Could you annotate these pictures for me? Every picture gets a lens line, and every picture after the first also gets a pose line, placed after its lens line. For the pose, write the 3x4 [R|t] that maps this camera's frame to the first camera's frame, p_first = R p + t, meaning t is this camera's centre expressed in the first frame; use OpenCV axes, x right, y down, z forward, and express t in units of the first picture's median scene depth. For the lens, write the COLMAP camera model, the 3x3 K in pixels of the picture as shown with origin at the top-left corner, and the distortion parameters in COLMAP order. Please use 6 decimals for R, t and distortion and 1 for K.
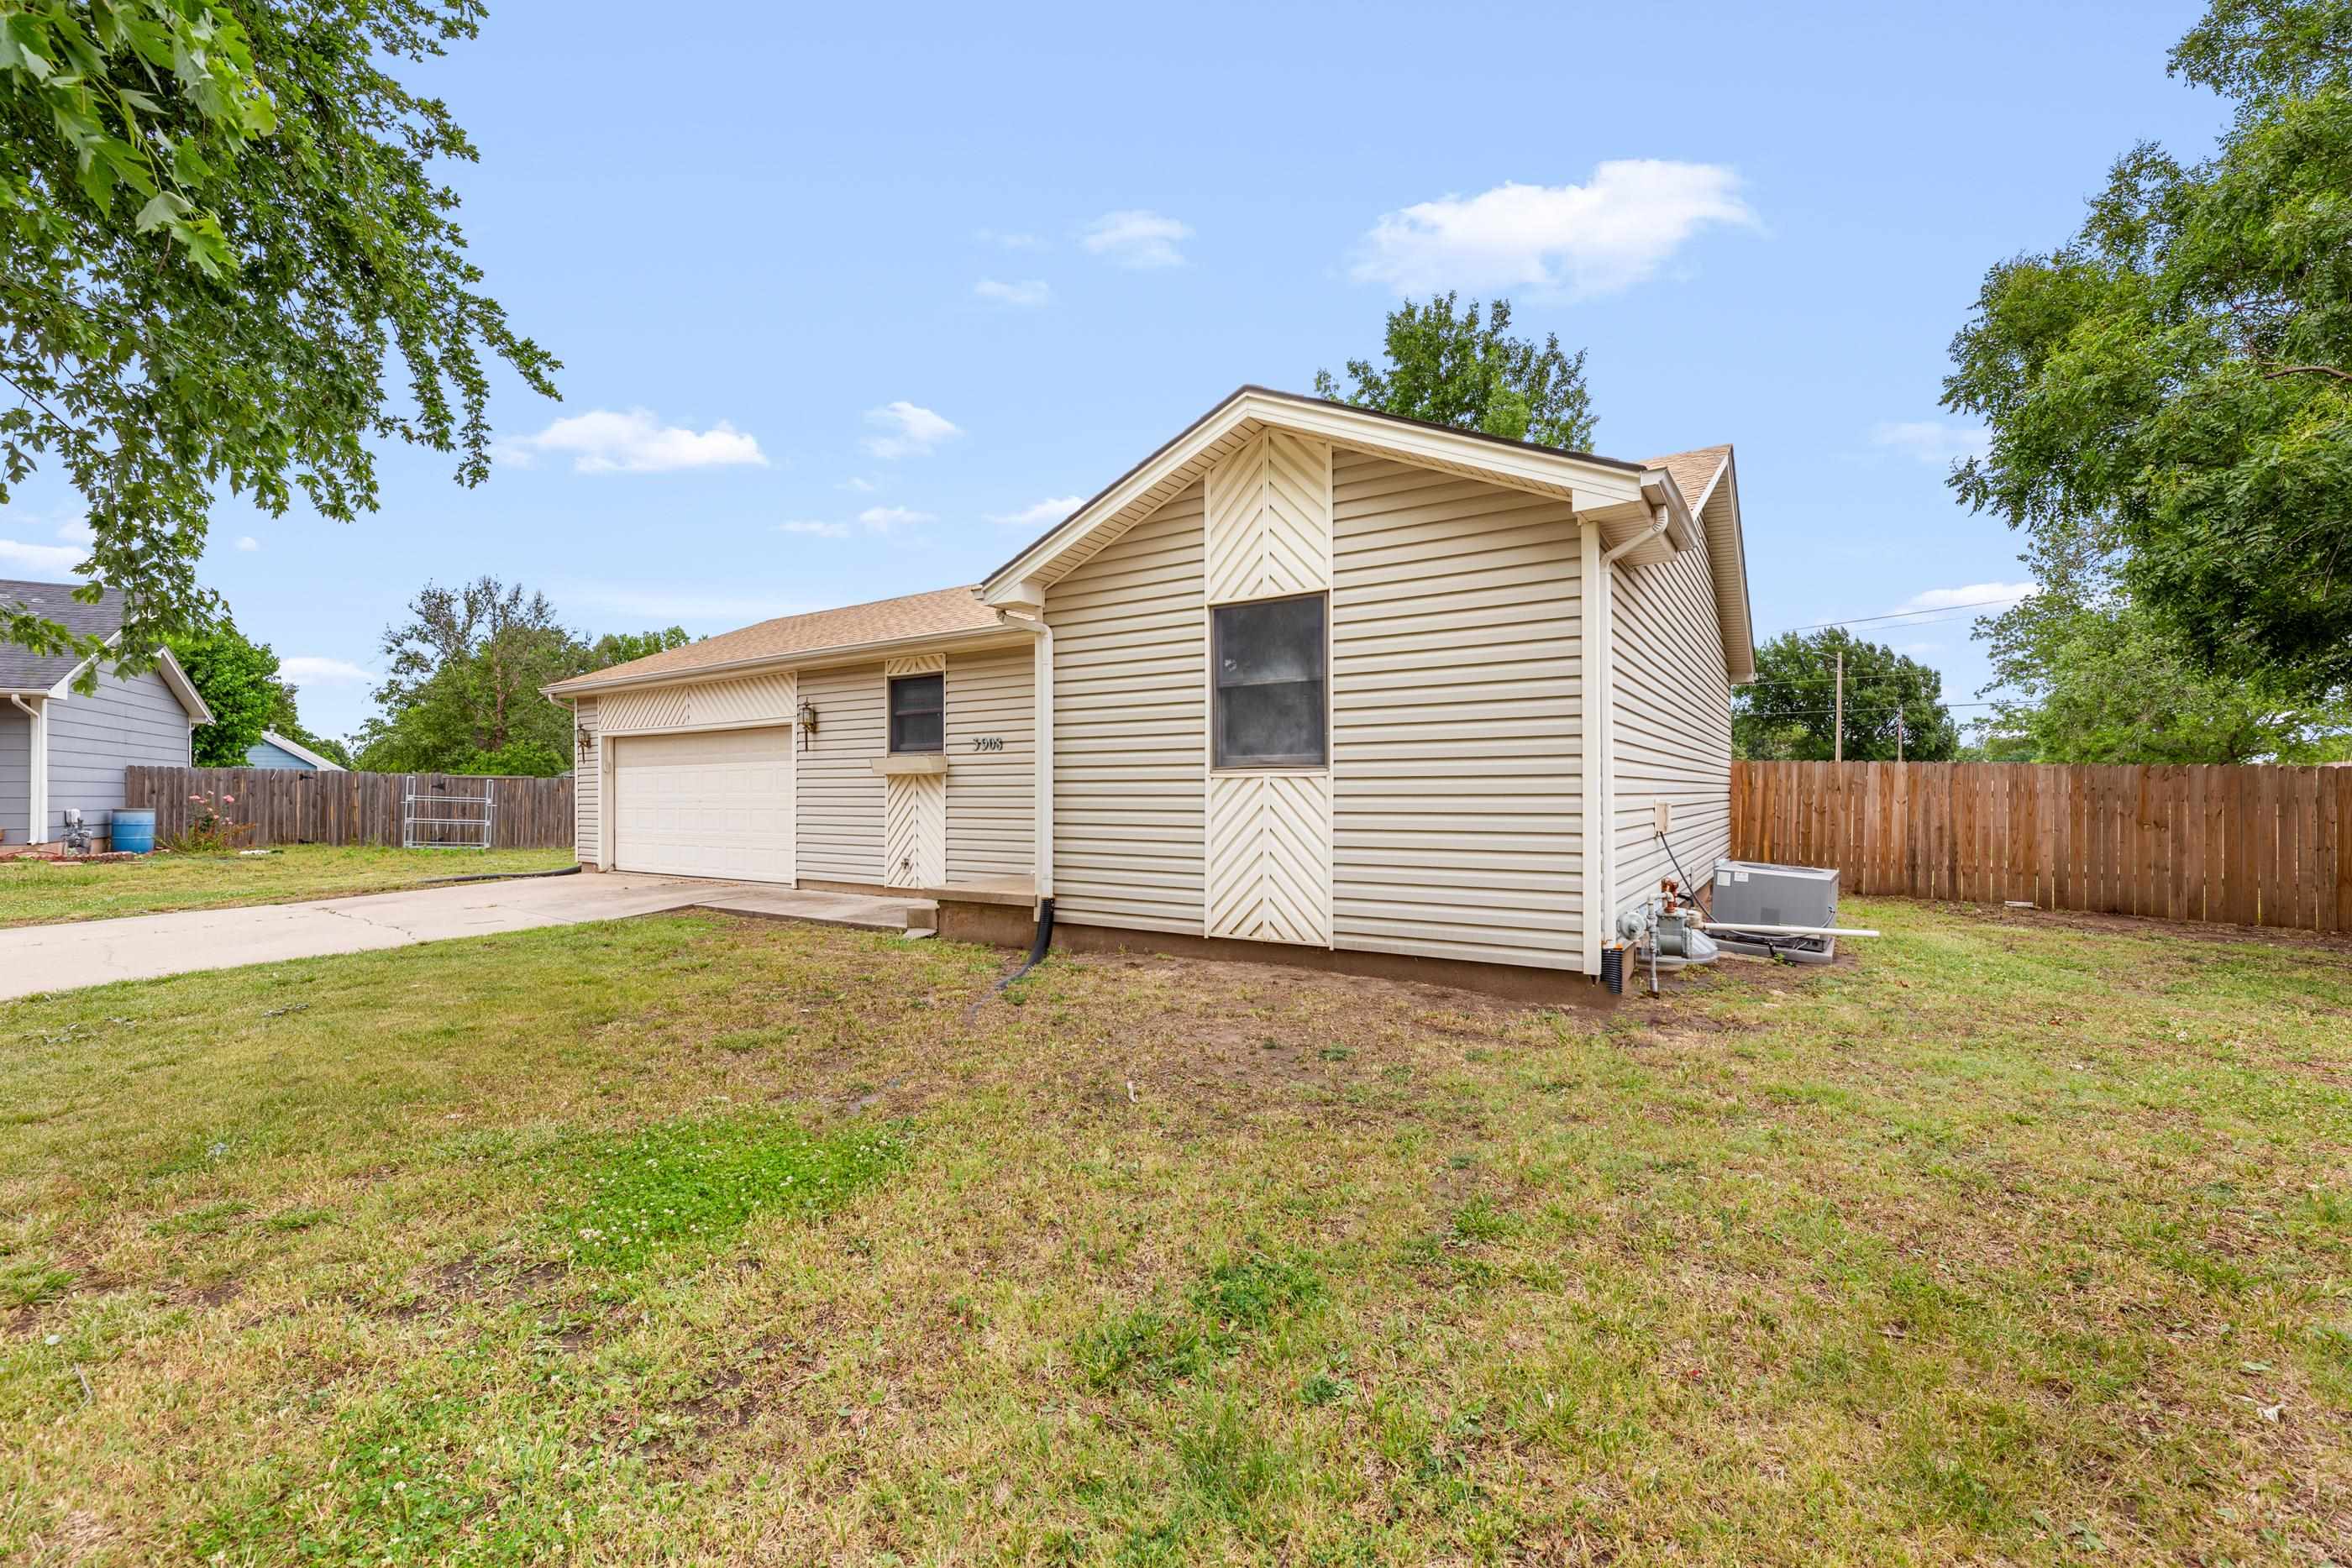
lens RADIAL K [[951.8, 0, 1172.2], [0, 951.8, 773.5], [0, 0, 1]] dist [-0.000568, 0.000054]
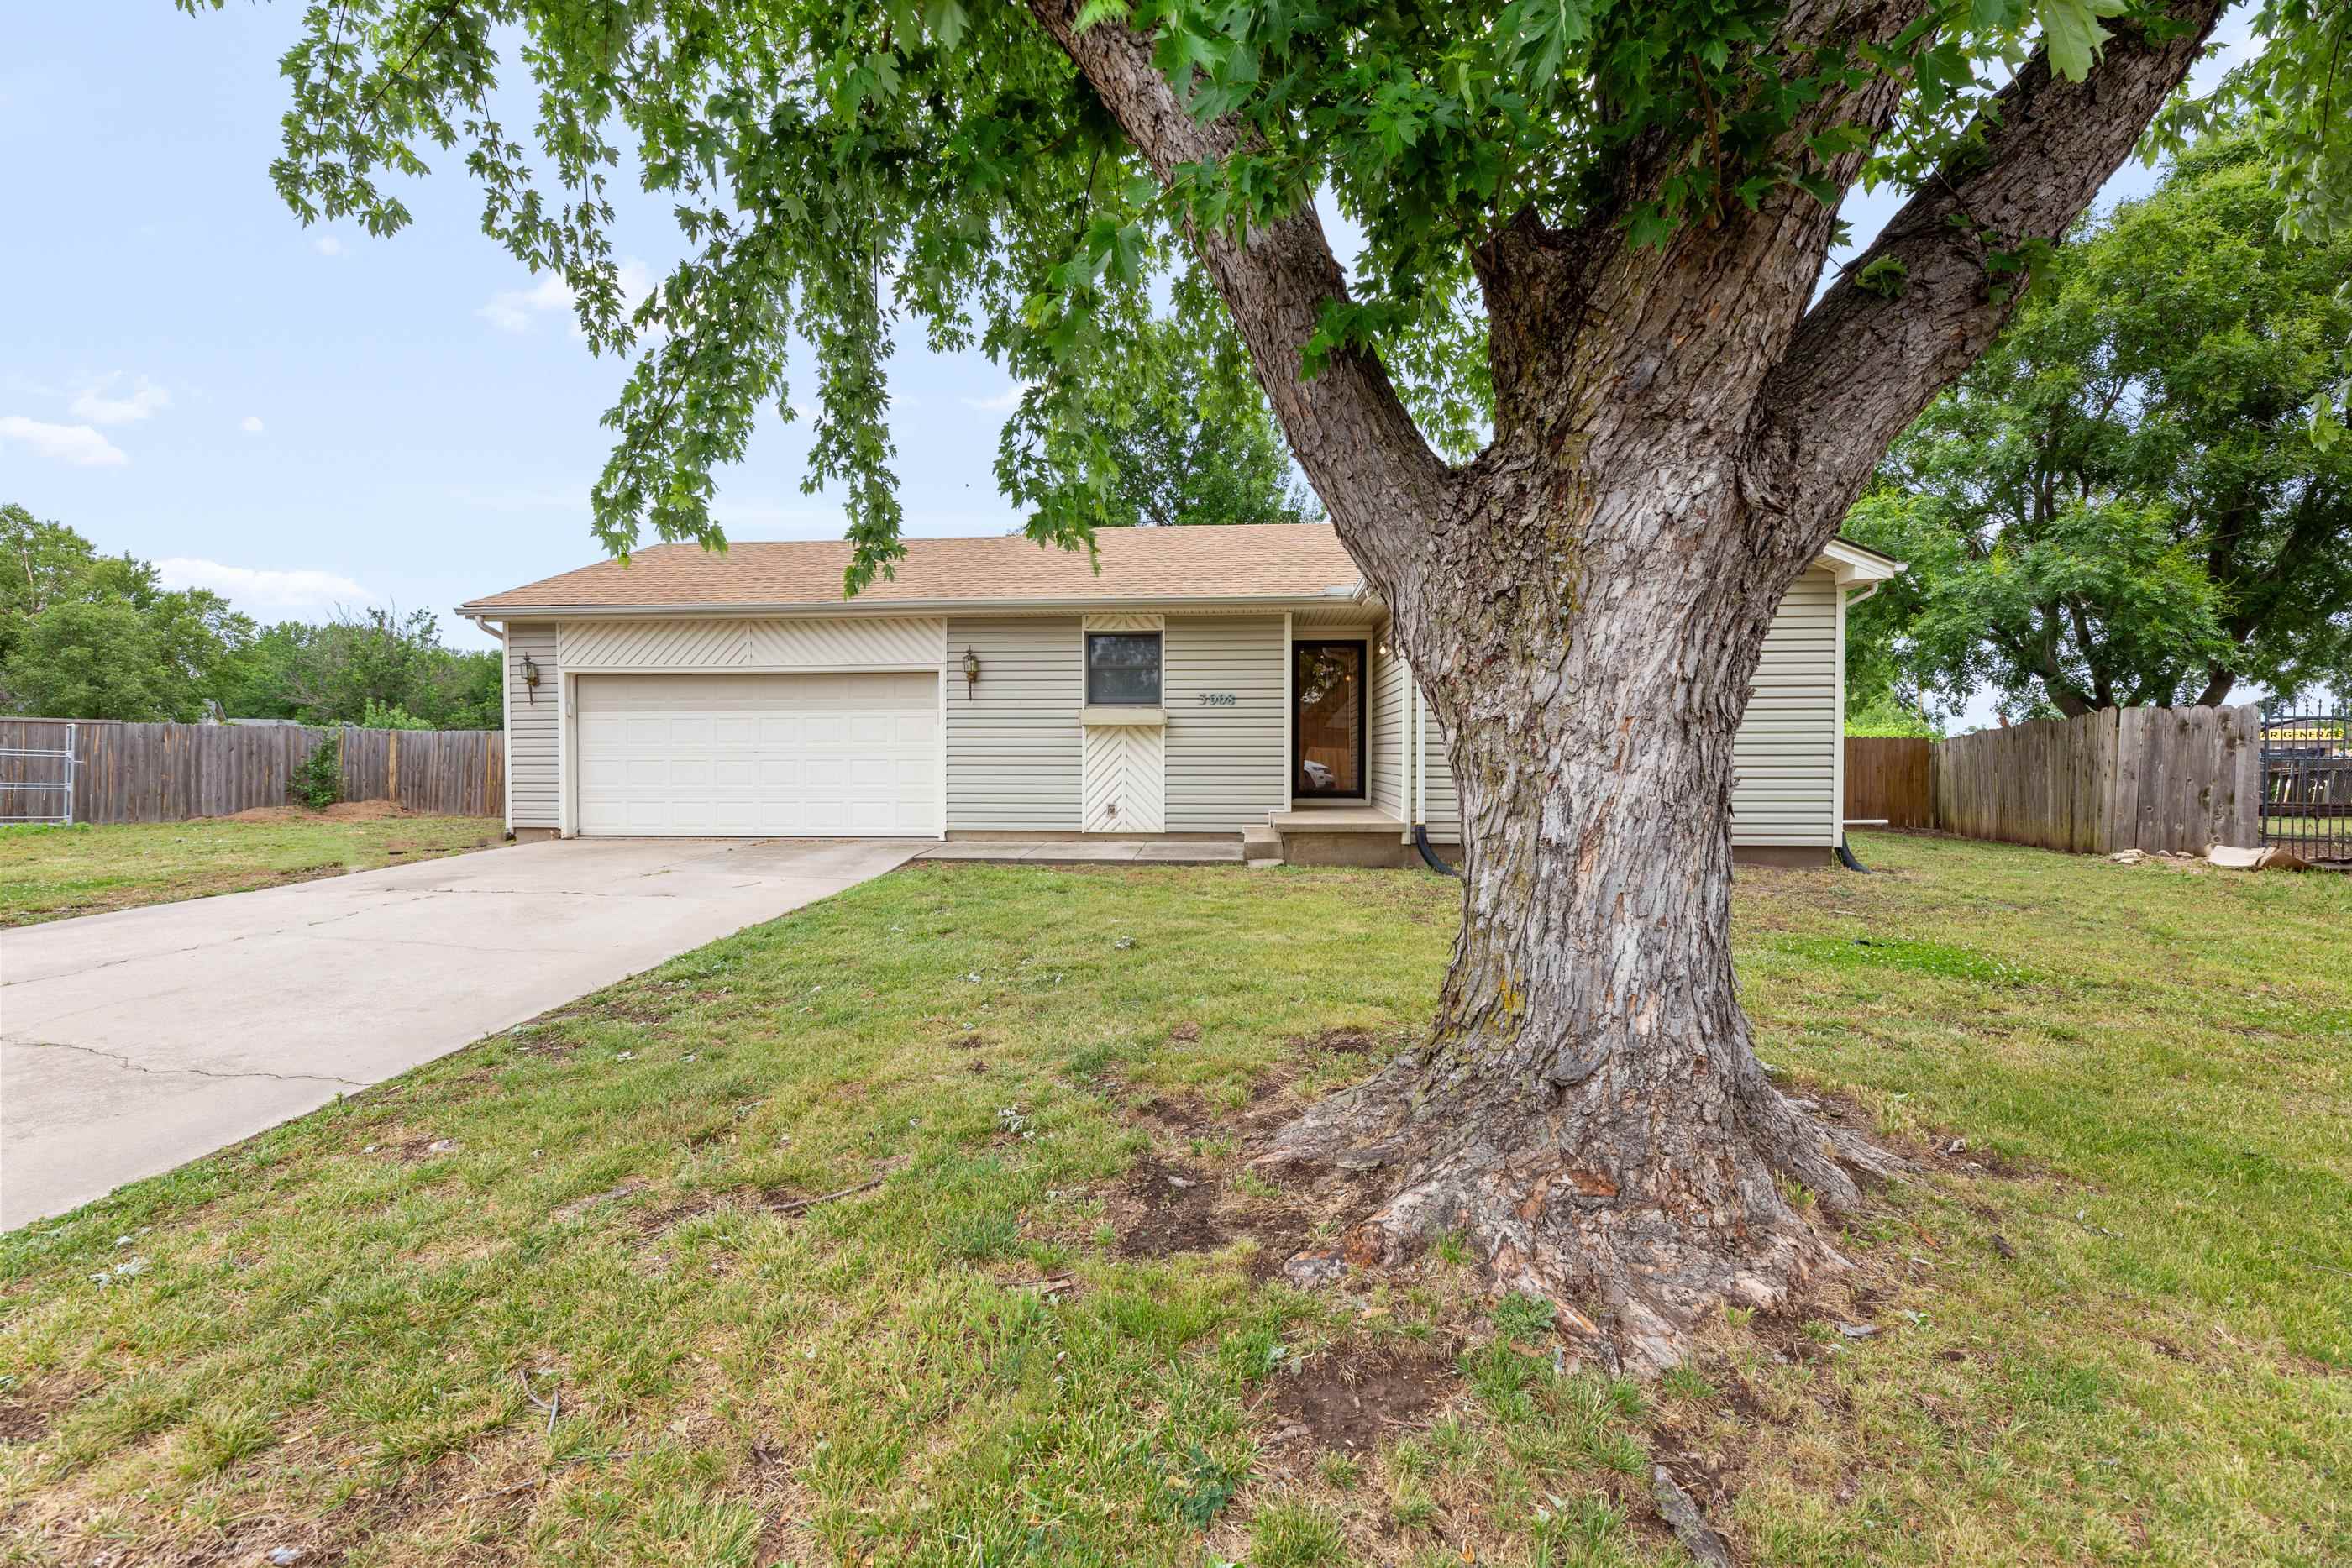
lens RADIAL K [[963.1, 0, 1175.7], [0, 963.1, 758.0], [0, 0, 1]] dist [-0.000550, 0.000059]
pose [[0.878083, -0.000048, 0.478509, -0.717697], [-0.011910, 0.999688, 0.021956, 0.012703], [-0.478361, -0.024978, 0.877808, 0.023570]]
